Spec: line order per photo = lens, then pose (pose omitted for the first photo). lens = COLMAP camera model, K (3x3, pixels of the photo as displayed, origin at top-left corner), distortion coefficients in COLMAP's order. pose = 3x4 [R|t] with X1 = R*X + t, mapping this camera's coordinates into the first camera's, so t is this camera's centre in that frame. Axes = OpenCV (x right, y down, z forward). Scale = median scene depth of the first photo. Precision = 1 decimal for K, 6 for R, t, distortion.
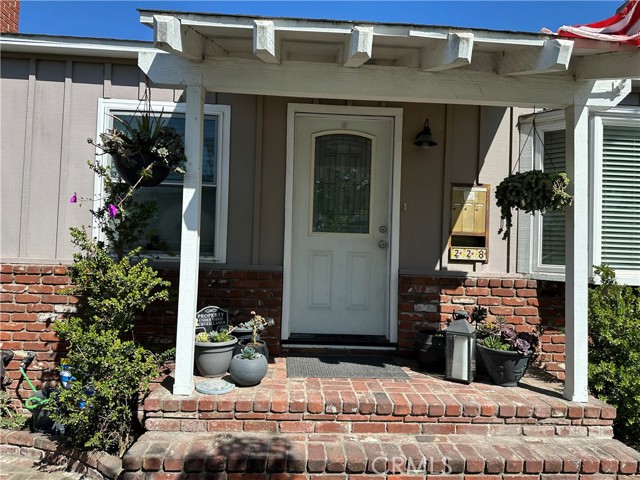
lens RADIAL K [[454.8, 0, 320.4], [0, 454.8, 237.7], [0, 0, 1]] dist [0.029464, -0.037649]
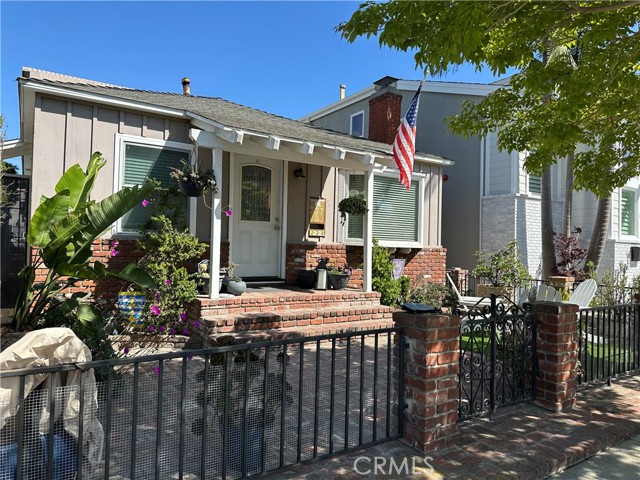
lens RADIAL K [[454.8, 0, 318.9], [0, 454.8, 239.7], [0, 0, 1]] dist [0.029464, -0.037649]
pose [[0.866101, -0.001117, 0.499868, -0.675518], [-0.017141, 0.999343, 0.031931, 0.001628], [-0.499576, -0.036224, 0.865513, -0.740153]]
